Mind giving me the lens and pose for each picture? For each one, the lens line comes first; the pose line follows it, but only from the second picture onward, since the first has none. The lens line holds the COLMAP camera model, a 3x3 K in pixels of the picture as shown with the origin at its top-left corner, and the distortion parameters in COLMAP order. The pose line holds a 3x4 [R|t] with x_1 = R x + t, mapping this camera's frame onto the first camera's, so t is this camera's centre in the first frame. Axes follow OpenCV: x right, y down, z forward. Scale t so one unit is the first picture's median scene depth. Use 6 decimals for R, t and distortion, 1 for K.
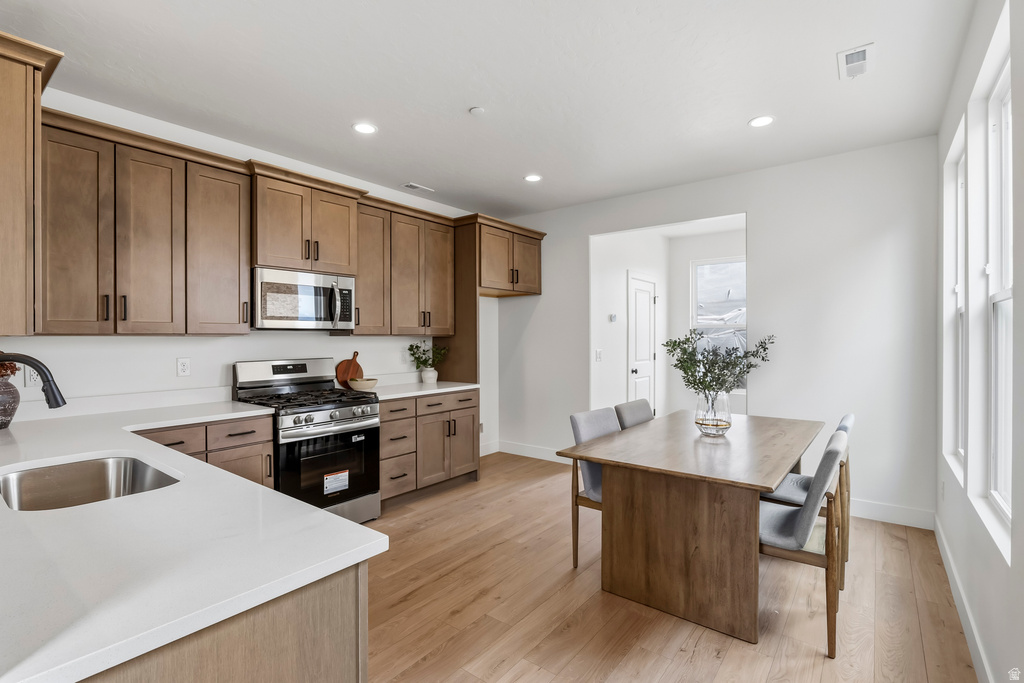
lens RADIAL K [[476.6, 0, 506.1], [0, 476.6, 341.4], [0, 0, 1]] dist [-0.018964, 0.004084]
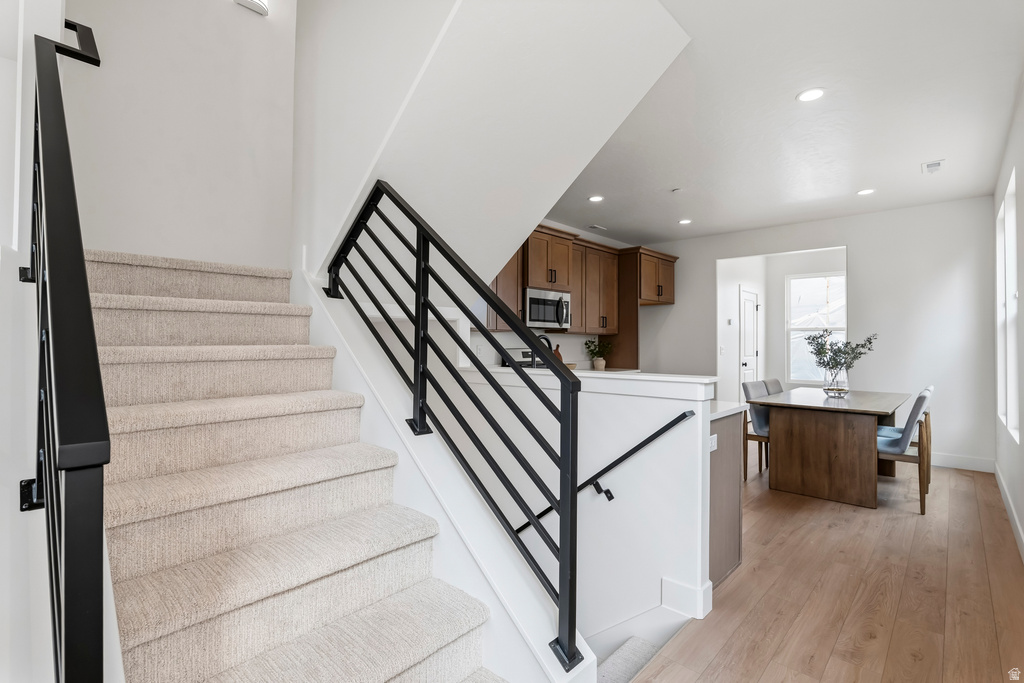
lens RADIAL K [[476.6, 0, 508.1], [0, 476.6, 333.7], [0, 0, 1]] dist [-0.018964, 0.004084]
pose [[0.995357, 0.008534, -0.095871, -0.409846], [-0.010873, 0.999655, -0.023903, 0.031528], [0.095634, 0.024834, 0.995107, -0.543432]]
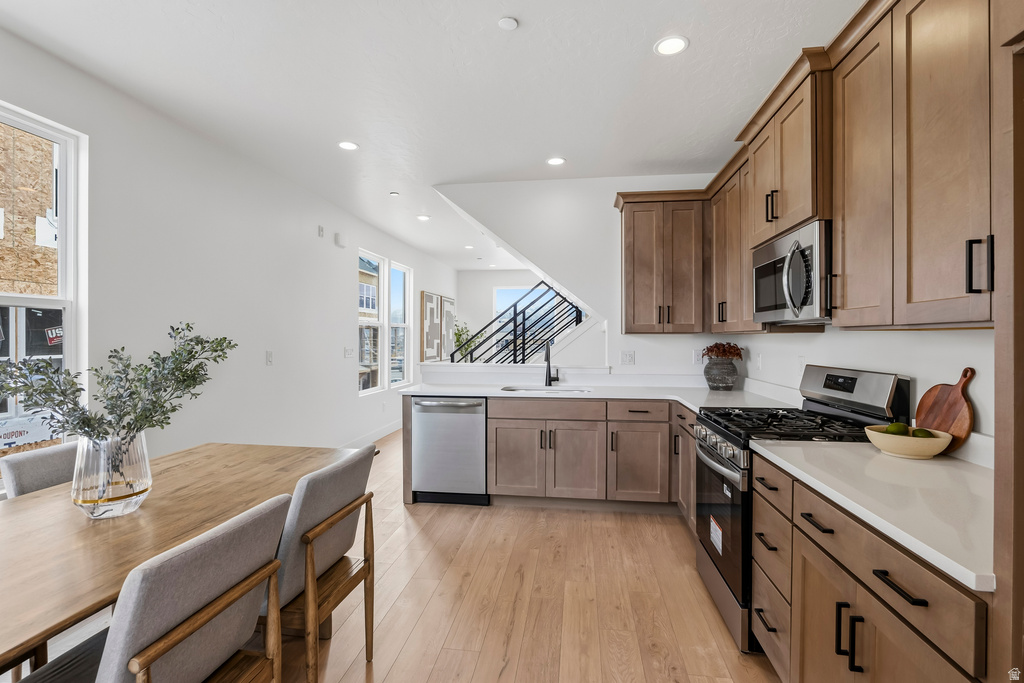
lens RADIAL K [[476.6, 0, 517.3], [0, 476.6, 340.3], [0, 0, 1]] dist [-0.018964, 0.004084]
pose [[-0.854783, 0.007107, -0.518936, 0.265924], [0.000326, 0.999913, 0.013157, -0.008649], [0.518985, 0.011077, -0.854712, 1.423229]]
